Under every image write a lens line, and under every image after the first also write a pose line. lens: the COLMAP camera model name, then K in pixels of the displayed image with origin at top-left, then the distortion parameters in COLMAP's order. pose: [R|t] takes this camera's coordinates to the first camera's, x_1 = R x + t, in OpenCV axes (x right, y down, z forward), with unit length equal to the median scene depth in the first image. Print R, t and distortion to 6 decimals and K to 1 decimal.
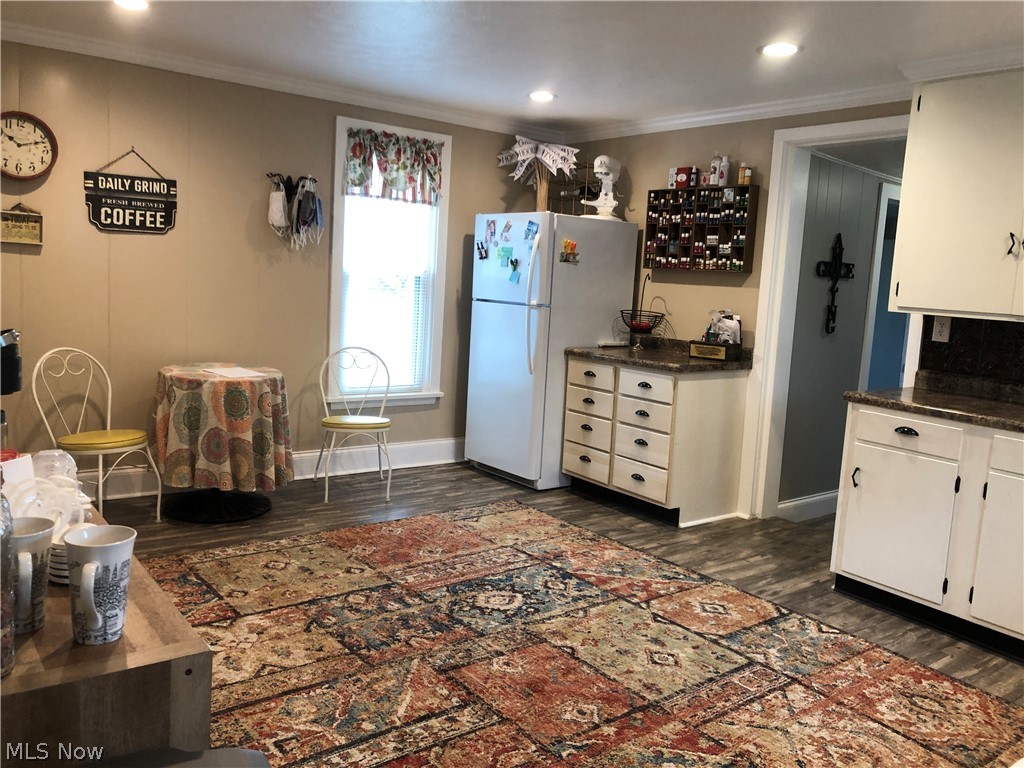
lens RADIAL K [[840.6, 0, 520.9], [0, 840.6, 379.4], [0, 0, 1]] dist [0.047878, -0.055917]
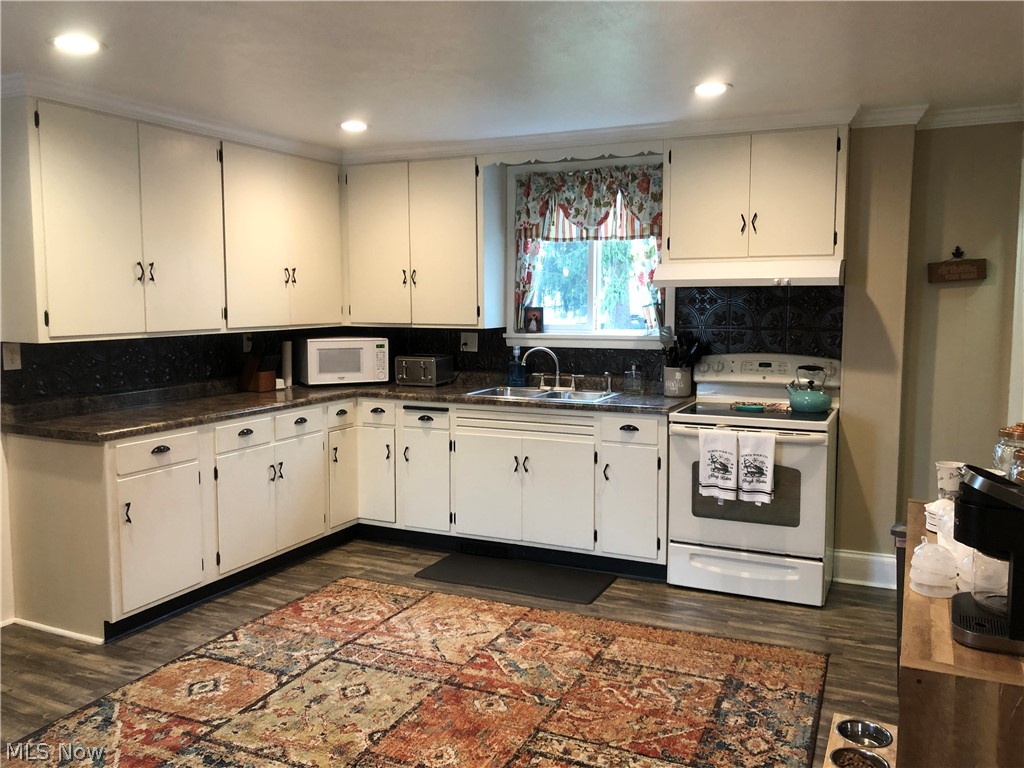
lens RADIAL K [[840.6, 0, 518.3], [0, 840.6, 383.5], [0, 0, 1]] dist [0.047878, -0.055917]
pose [[-0.453002, -0.159044, 0.877208, -0.734698], [0.087286, 0.971318, 0.221183, -0.236808], [-0.887226, 0.176765, -0.426127, 1.135937]]
